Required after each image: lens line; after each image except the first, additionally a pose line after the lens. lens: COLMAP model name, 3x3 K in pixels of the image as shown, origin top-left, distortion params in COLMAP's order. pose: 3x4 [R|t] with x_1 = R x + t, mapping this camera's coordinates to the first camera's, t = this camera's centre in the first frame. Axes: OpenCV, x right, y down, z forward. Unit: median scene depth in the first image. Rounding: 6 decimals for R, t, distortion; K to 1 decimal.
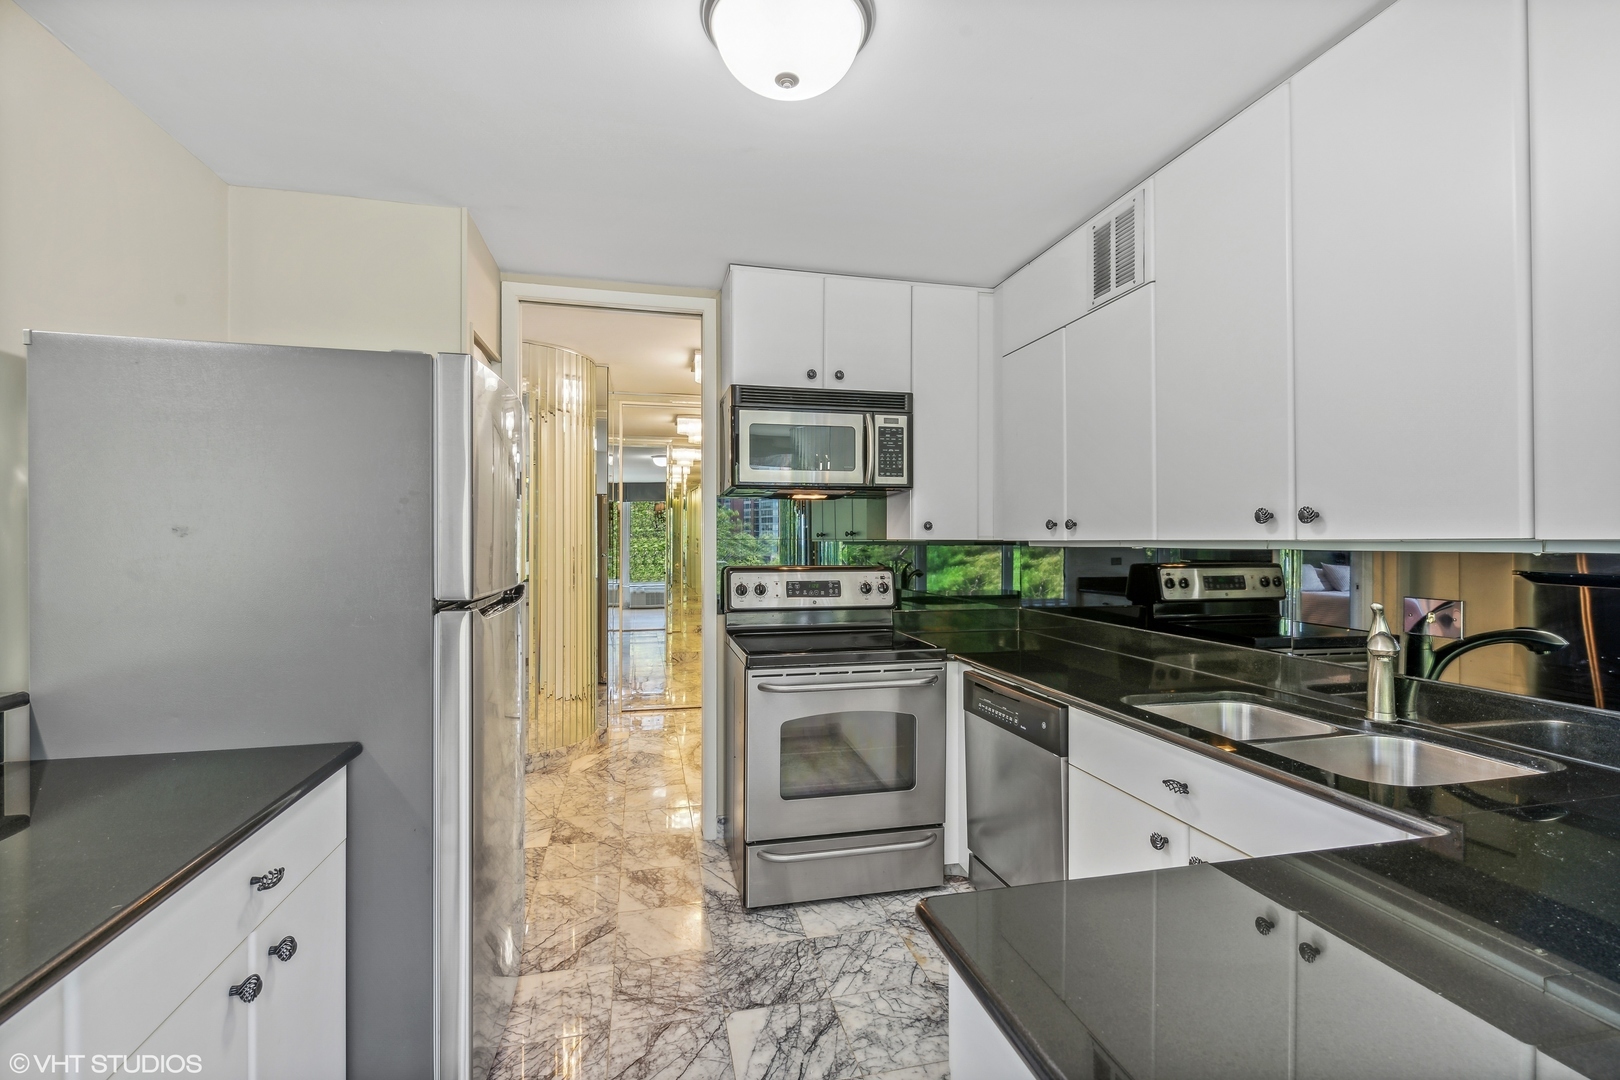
lens RADIAL K [[726.1, 0, 811.4], [0, 726.1, 535.1], [0, 0, 1]] dist [-0.001719, -0.000095]
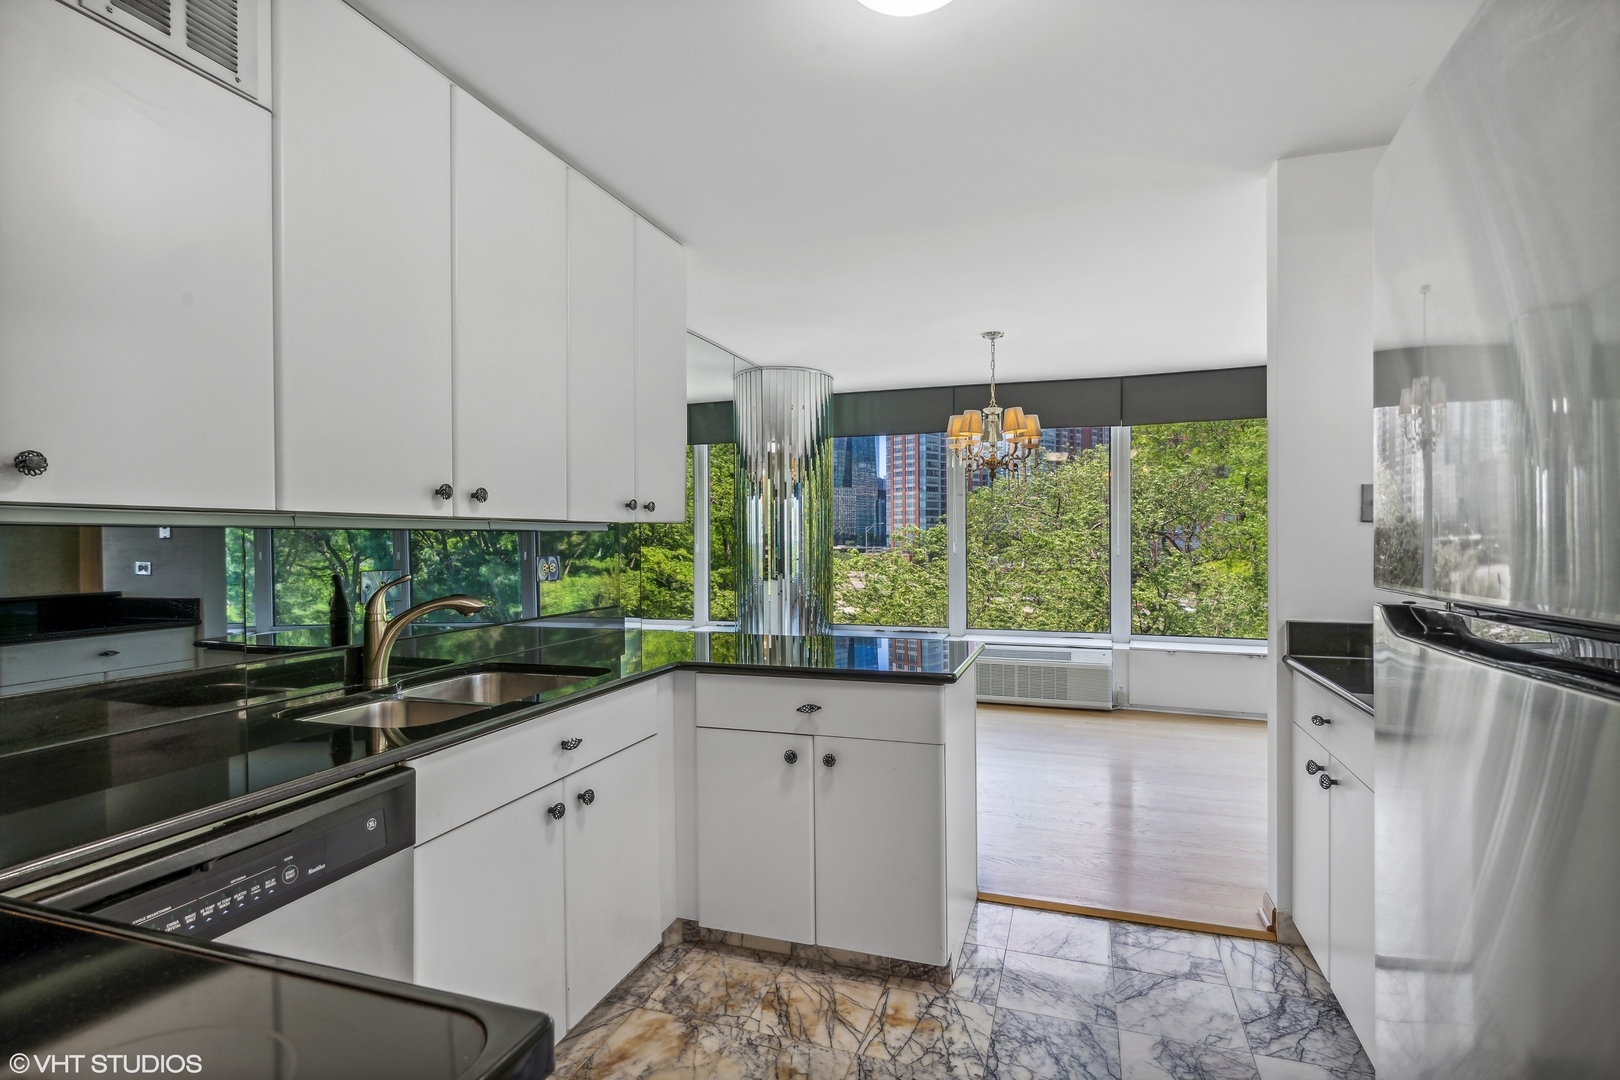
lens RADIAL K [[823.8, 0, 811.8], [0, 823.8, 532.6], [0, 0, 1]] dist [0.000286, -0.000011]
pose [[-0.858604, -0.015464, 0.512405, -0.311540], [-0.021153, 0.999762, -0.005273, 0.017932], [-0.512202, -0.015366, -0.858728, 1.316316]]
